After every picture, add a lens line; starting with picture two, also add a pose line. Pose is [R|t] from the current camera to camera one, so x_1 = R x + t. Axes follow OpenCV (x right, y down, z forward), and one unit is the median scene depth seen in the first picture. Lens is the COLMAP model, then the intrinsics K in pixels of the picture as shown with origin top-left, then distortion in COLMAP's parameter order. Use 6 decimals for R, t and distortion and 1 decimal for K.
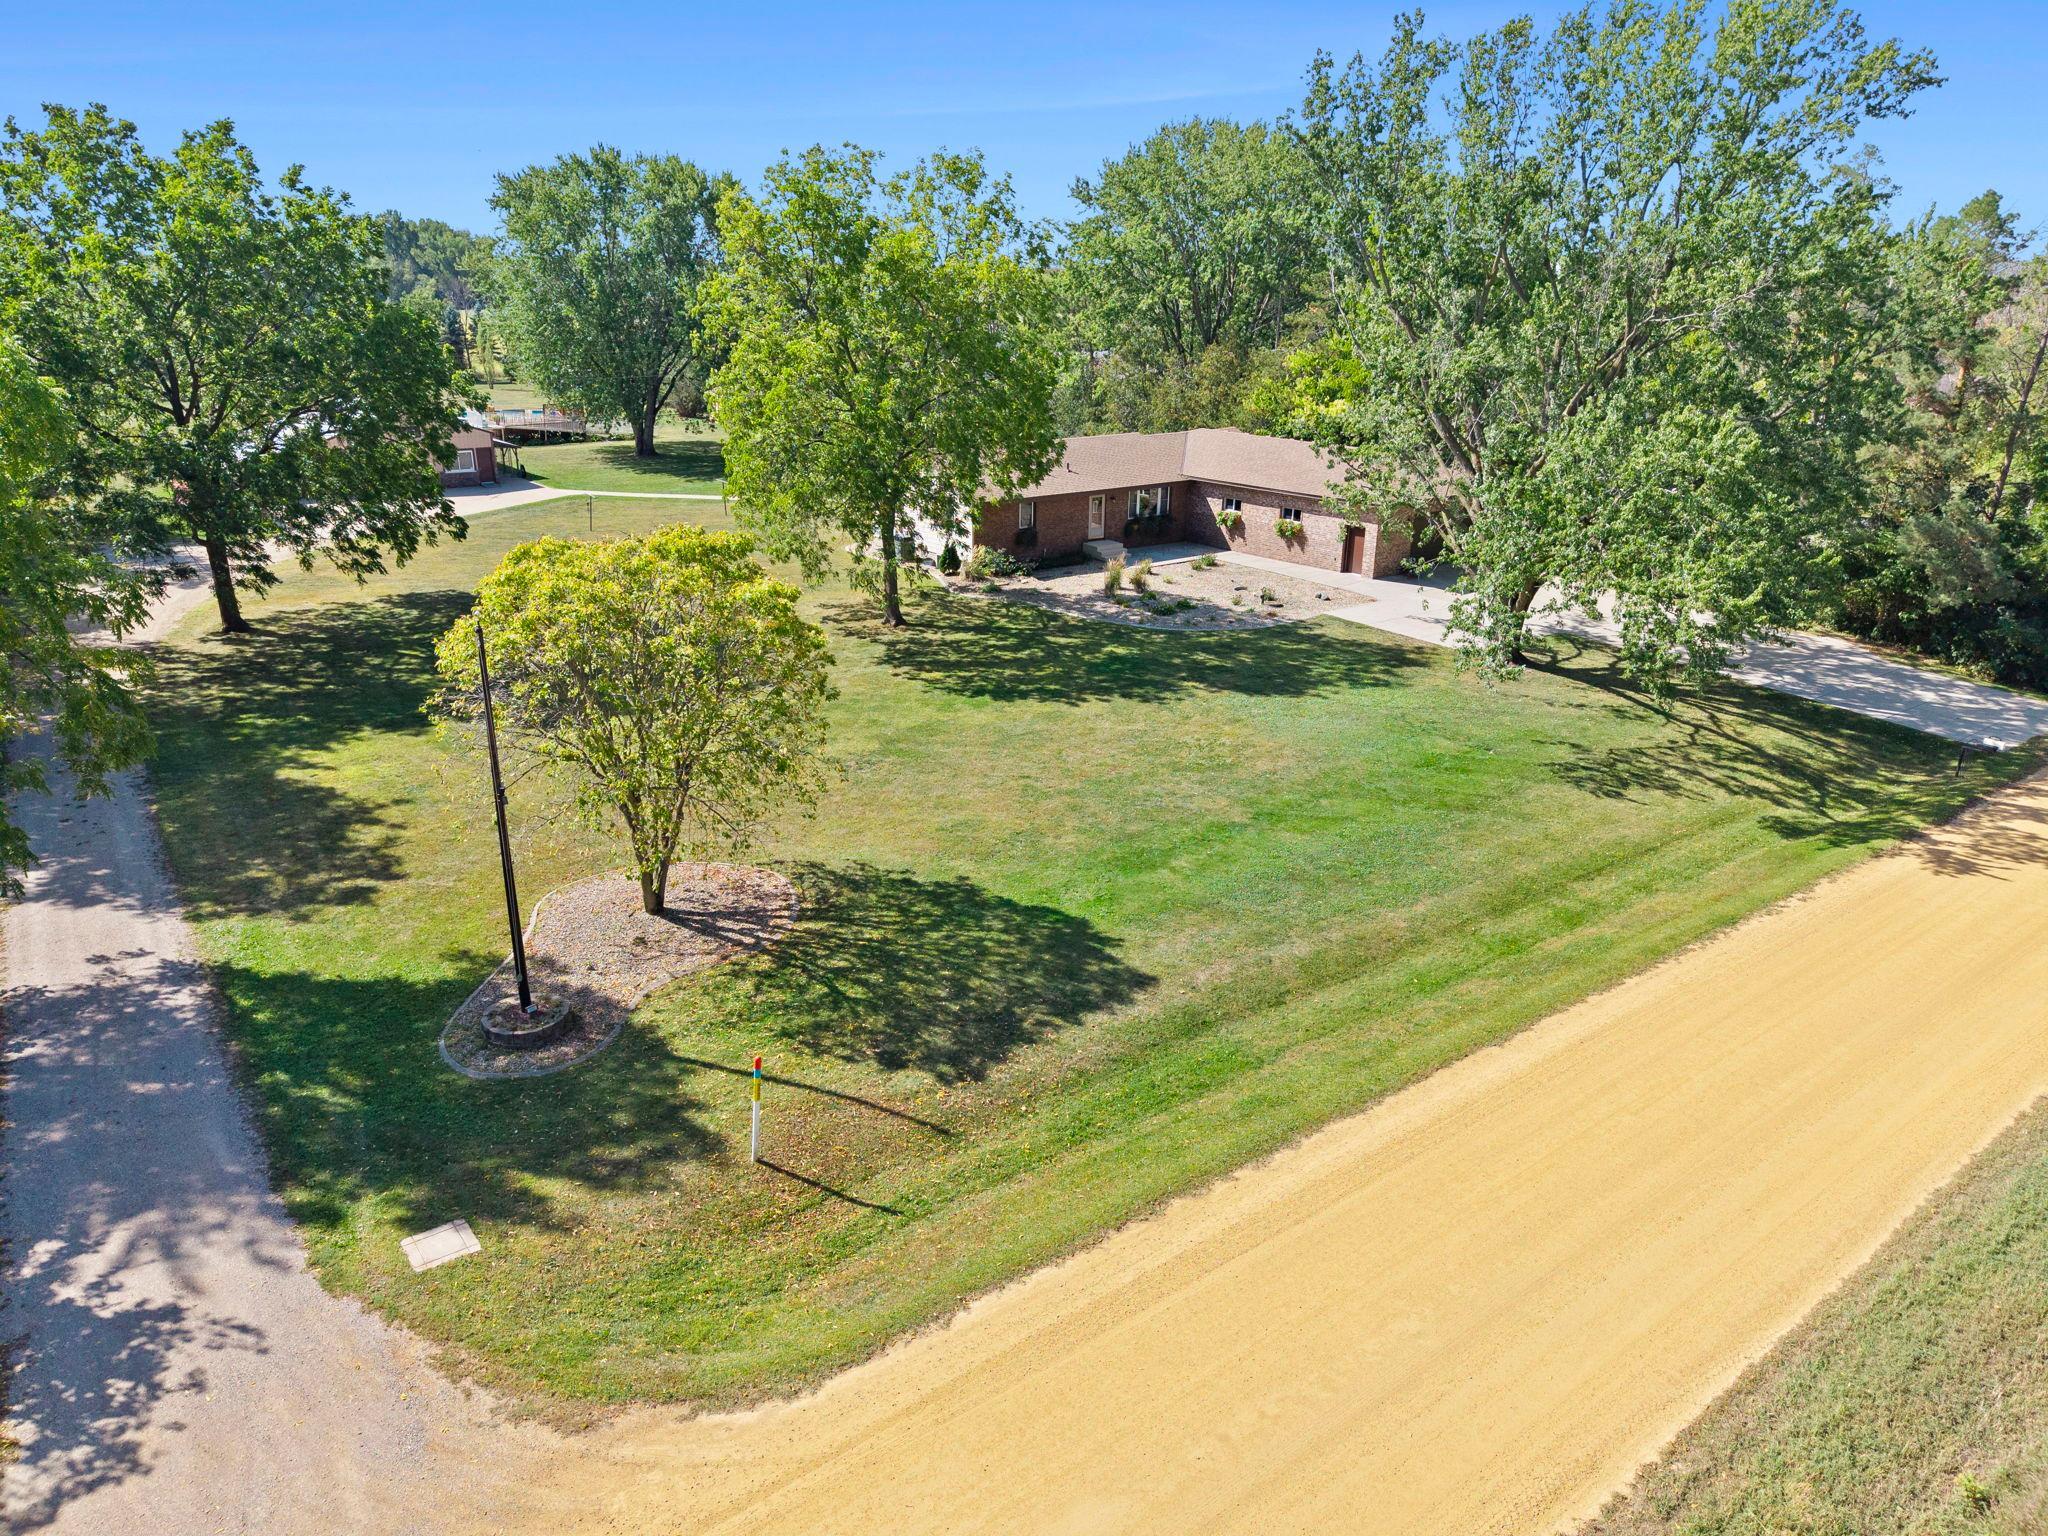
lens RADIAL K [[1372.7, 0, 1024.0], [0, 1372.7, 768.0], [0, 0, 1]] dist [0.022043, 0.002481]
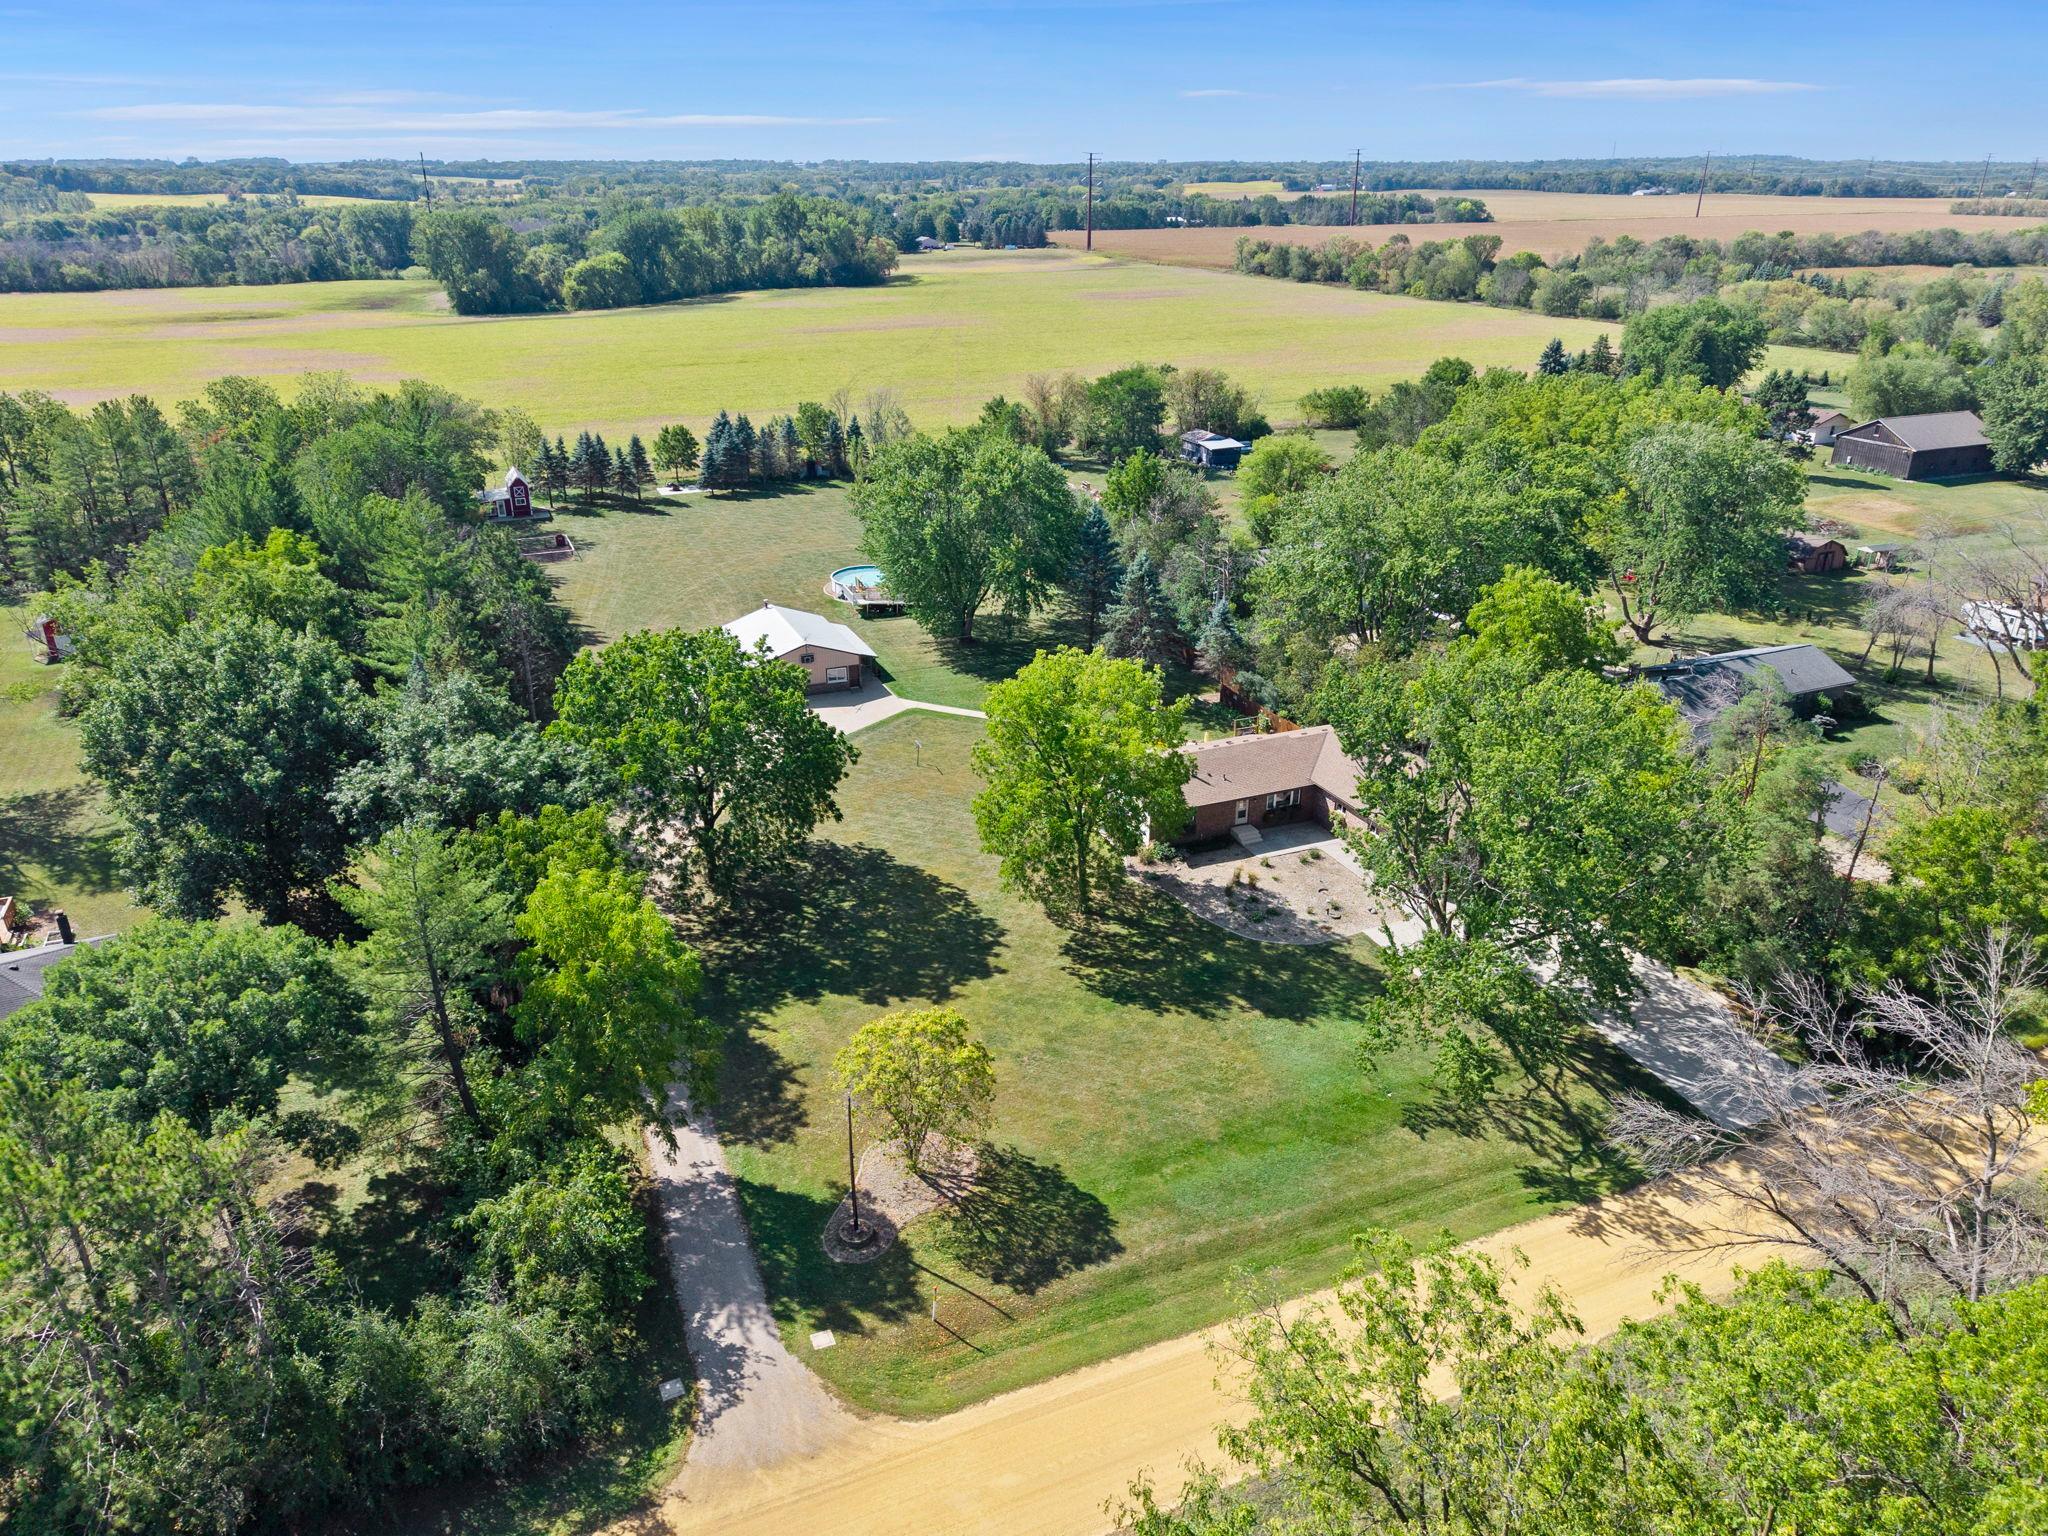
lens RADIAL K [[1398.6, 0, 1024.0], [0, 1398.6, 768.0], [0, 0, 1]] dist [0.033225, -0.032482]
pose [[0.969825, 0.091201, -0.226103, 0.362623], [-0.075695, 0.994204, 0.076340, -0.737660], [0.231755, -0.056922, 0.971107, -1.134042]]
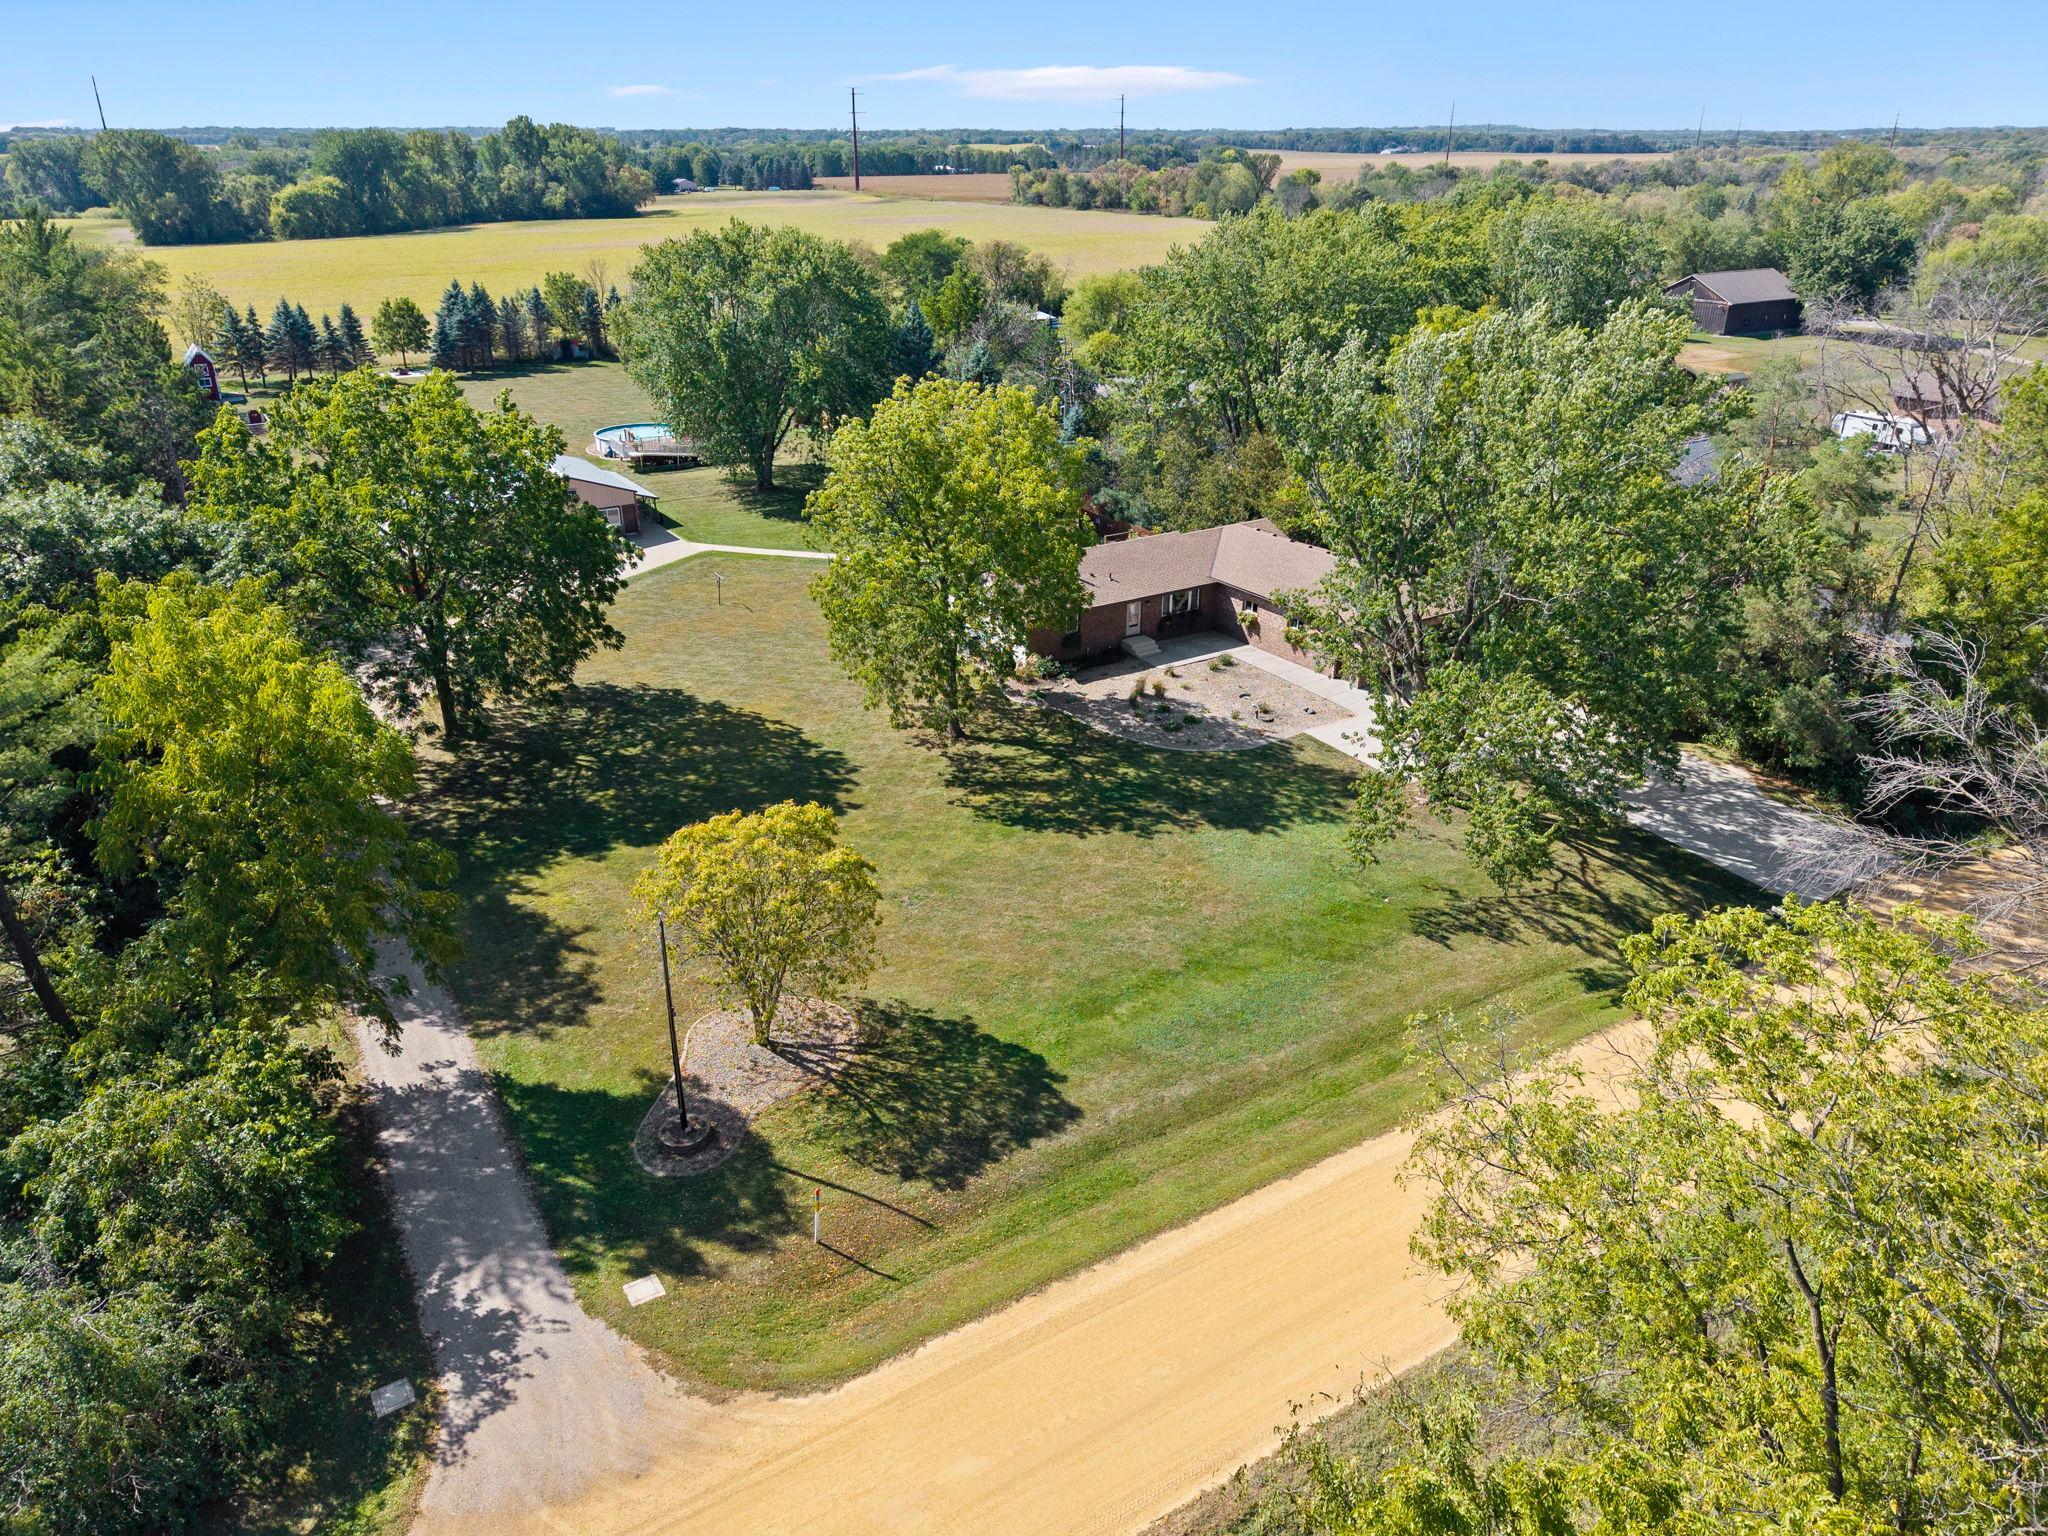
lens RADIAL K [[1398.6, 0, 1024.0], [0, 1398.6, 768.0], [0, 0, 1]] dist [0.033225, -0.032482]
pose [[0.996067, 0.030758, -0.083097, 0.142626], [-0.023886, 0.996308, 0.082467, -0.341578], [0.085326, -0.080158, 0.993123, -0.504940]]
